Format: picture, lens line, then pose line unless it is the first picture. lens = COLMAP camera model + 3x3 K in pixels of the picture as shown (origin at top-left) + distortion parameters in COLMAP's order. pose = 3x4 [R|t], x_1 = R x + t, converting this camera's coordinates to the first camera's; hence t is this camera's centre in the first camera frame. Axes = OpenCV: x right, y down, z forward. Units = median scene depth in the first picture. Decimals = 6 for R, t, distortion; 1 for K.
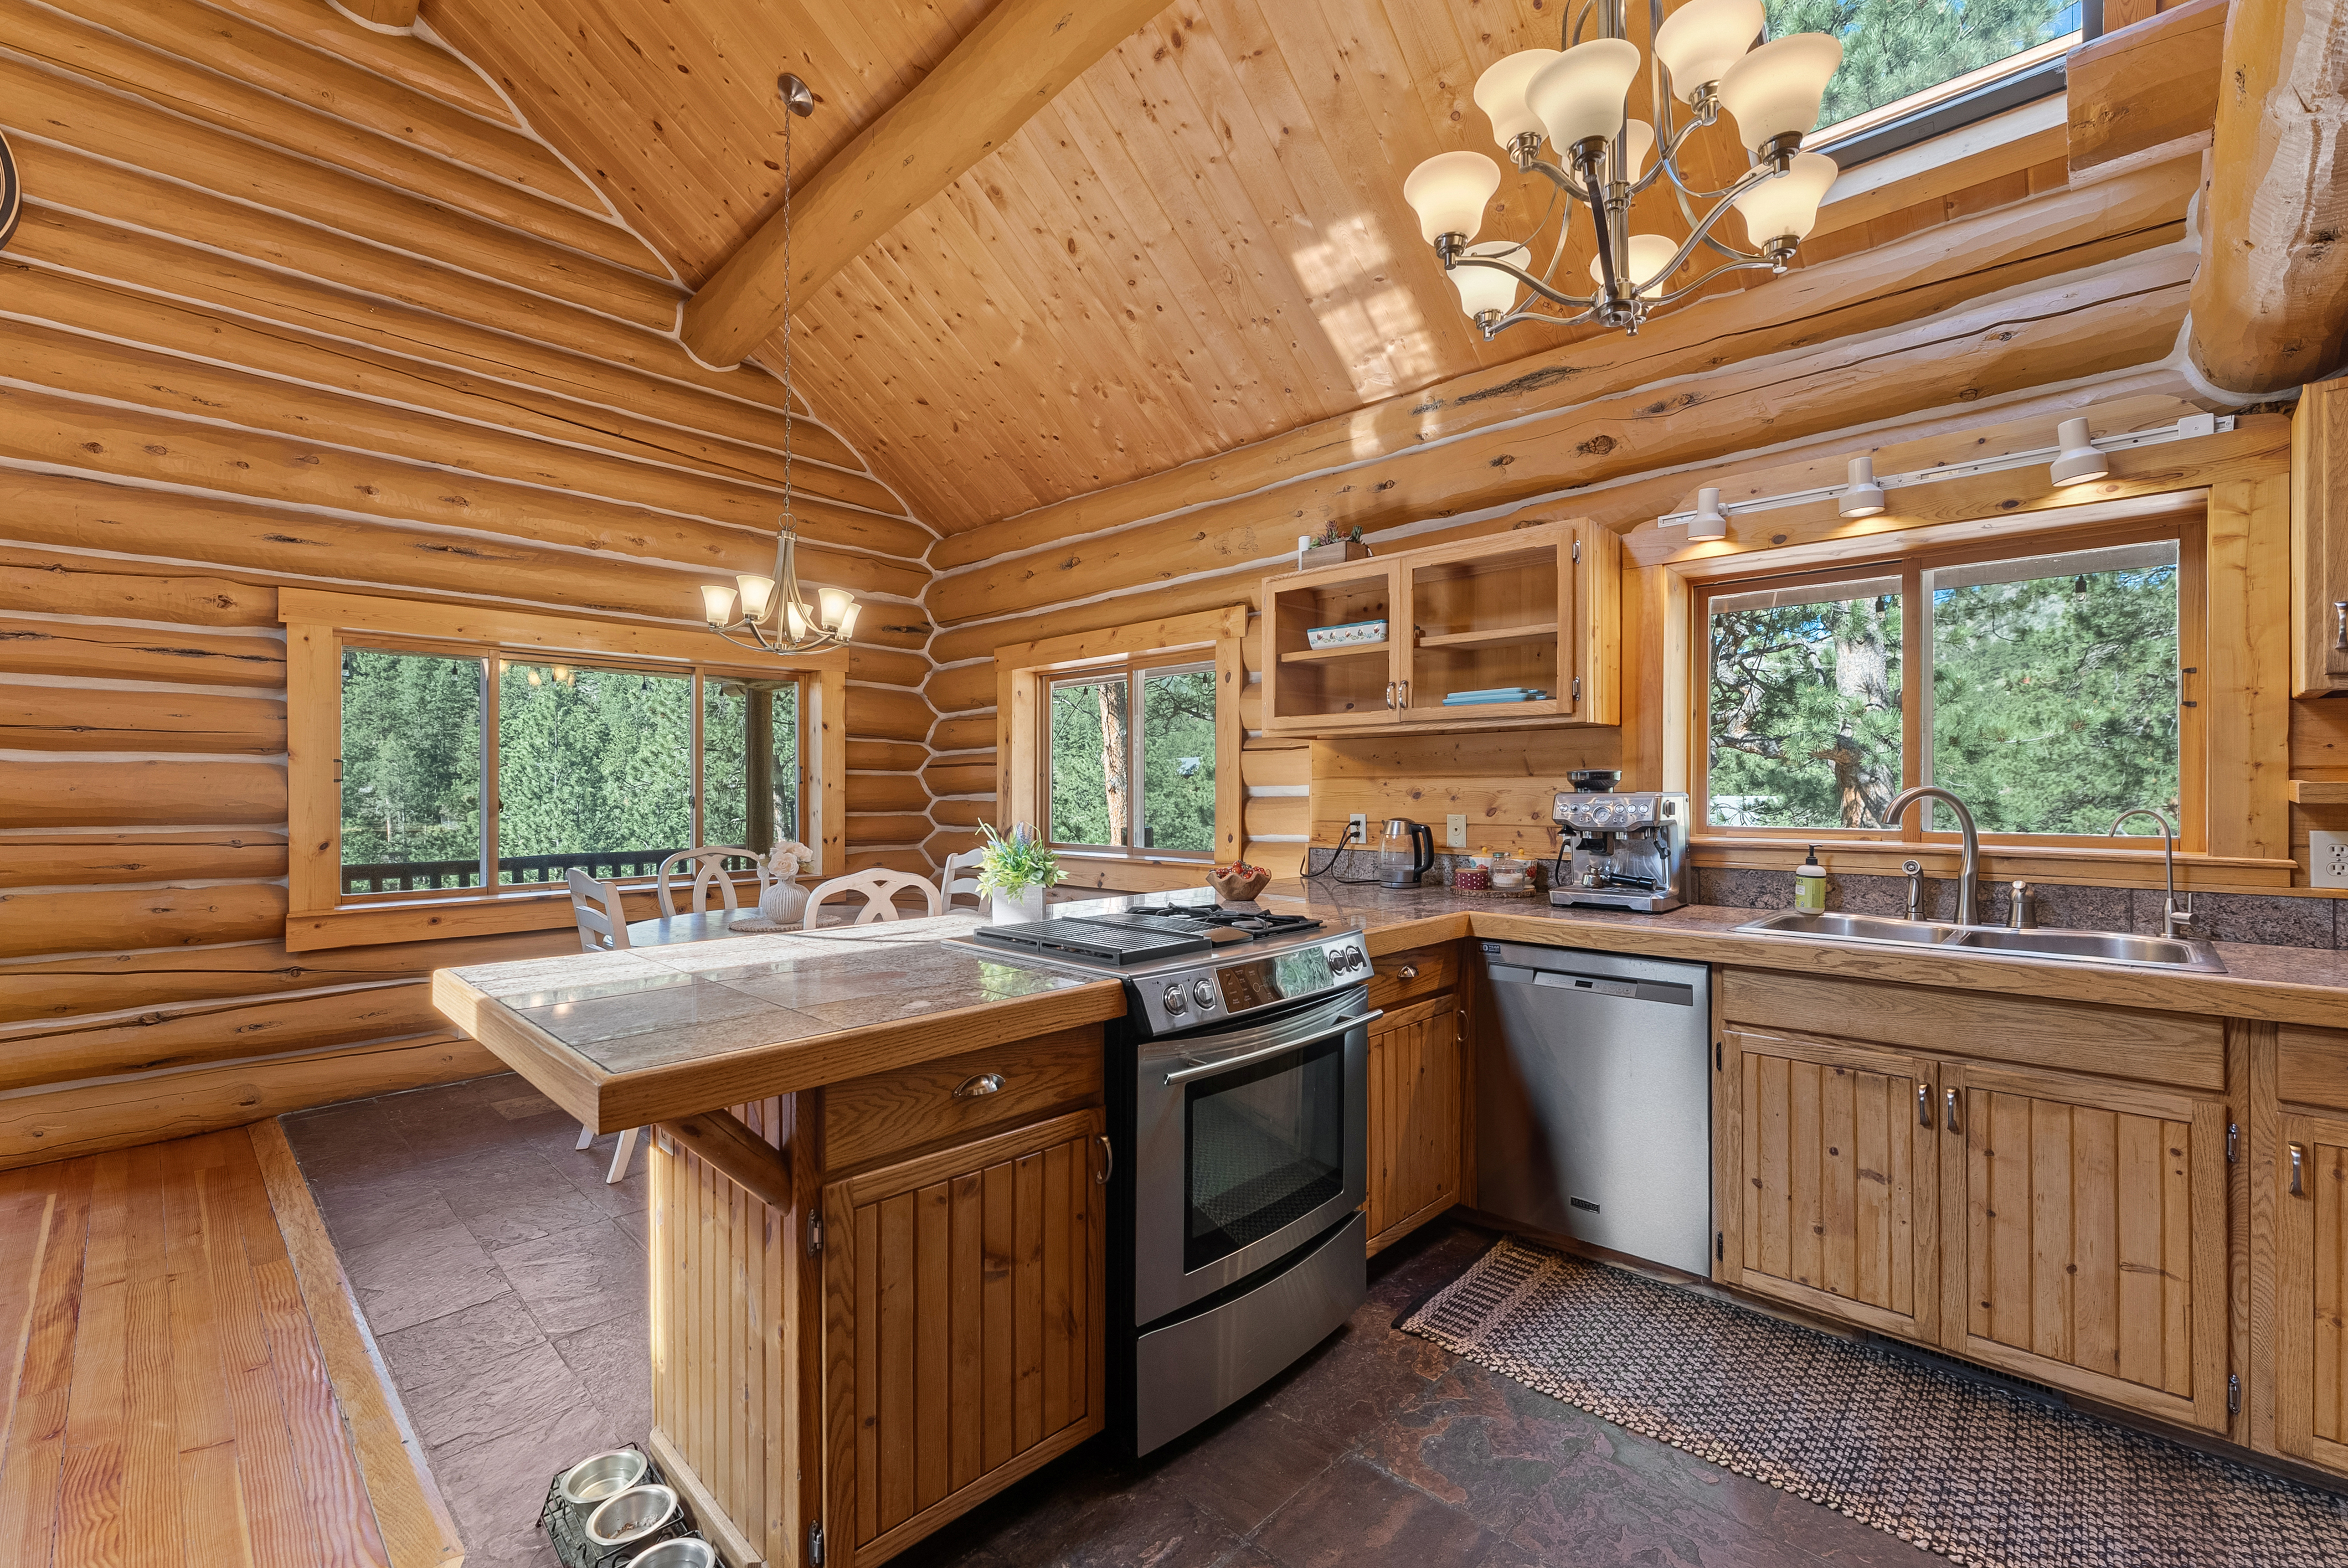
lens RADIAL K [[986.4, 0, 1175.1], [0, 986.4, 787.2], [0, 0, 1]] dist [0.000832, -0.000560]
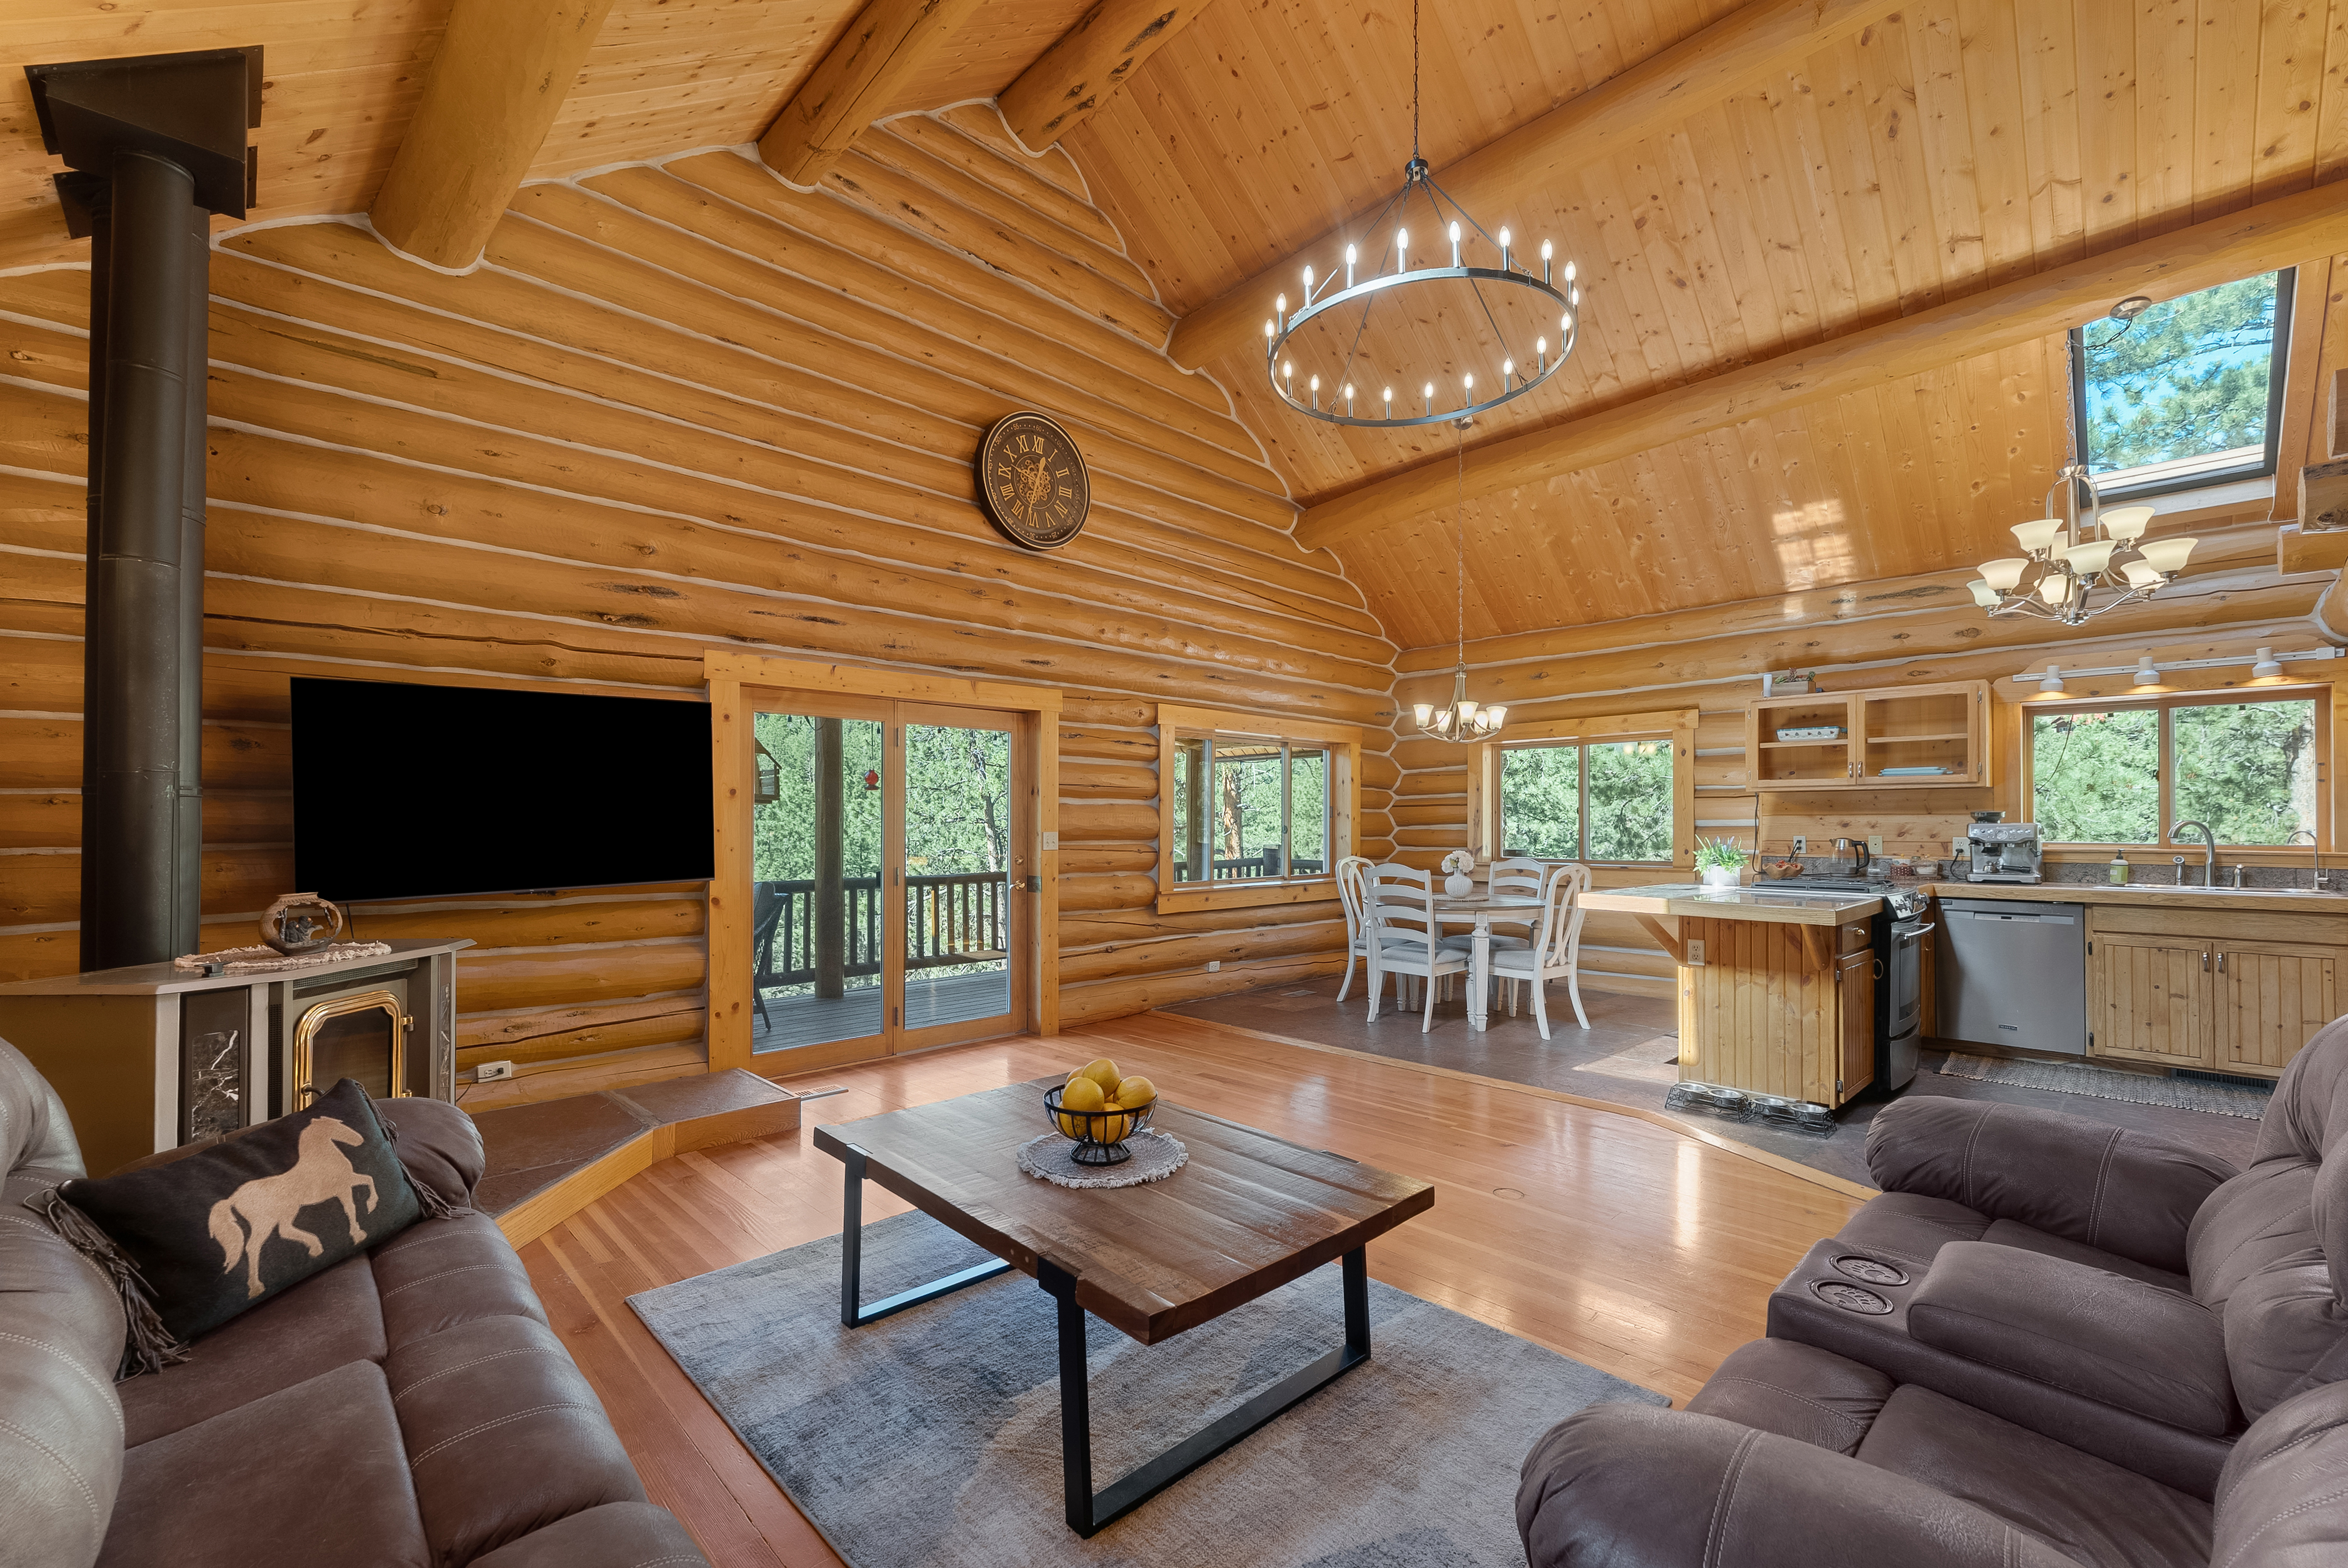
lens RADIAL K [[954.2, 0, 1188.4], [0, 954.2, 811.3], [0, 0, 1]] dist [-0.002855, 0.000800]
pose [[0.999236, 0.001835, -0.039052, -0.949072], [-0.002321, 0.999920, -0.012403, 0.008400], [0.039026, 0.012484, 0.999160, -0.812803]]
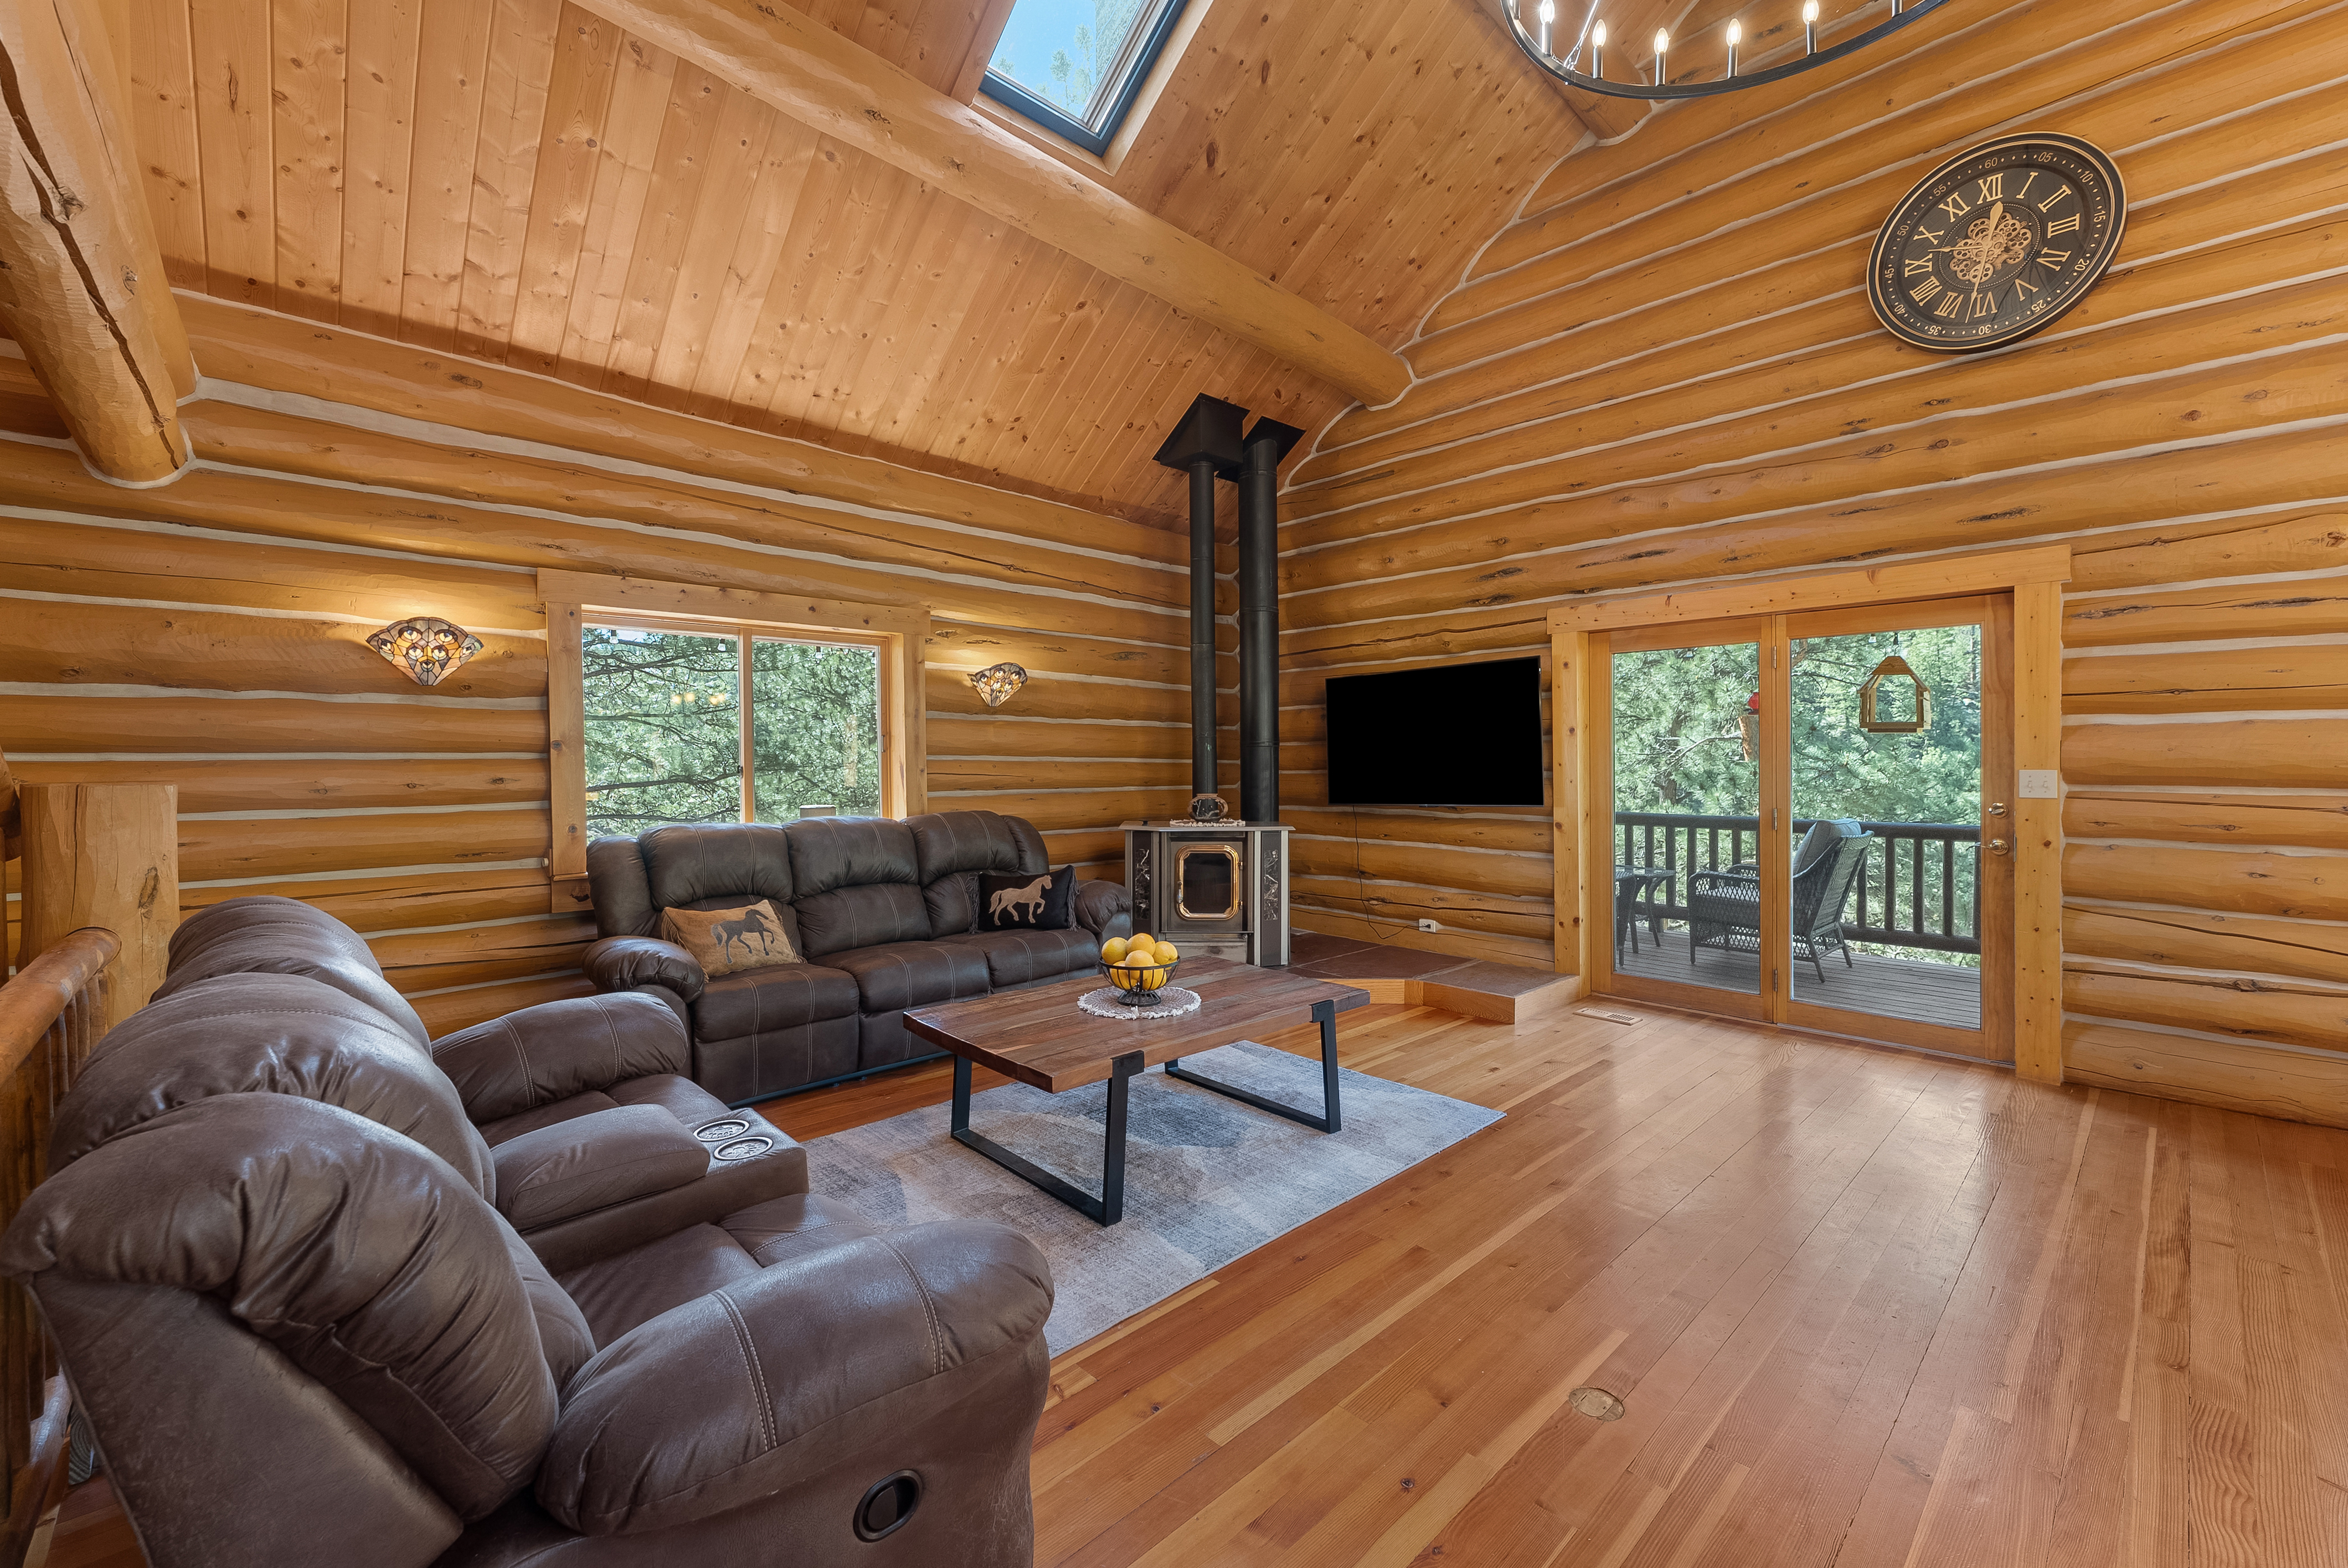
lens RADIAL K [[954.2, 0, 1172.8], [0, 954.2, 765.6], [0, 0, 1]] dist [-0.002855, 0.000800]
pose [[-0.057773, 0.011746, -0.998261, -0.048582], [0.007287, 0.999909, 0.011344, -0.000284], [0.998303, -0.006619, -0.057853, -0.000770]]
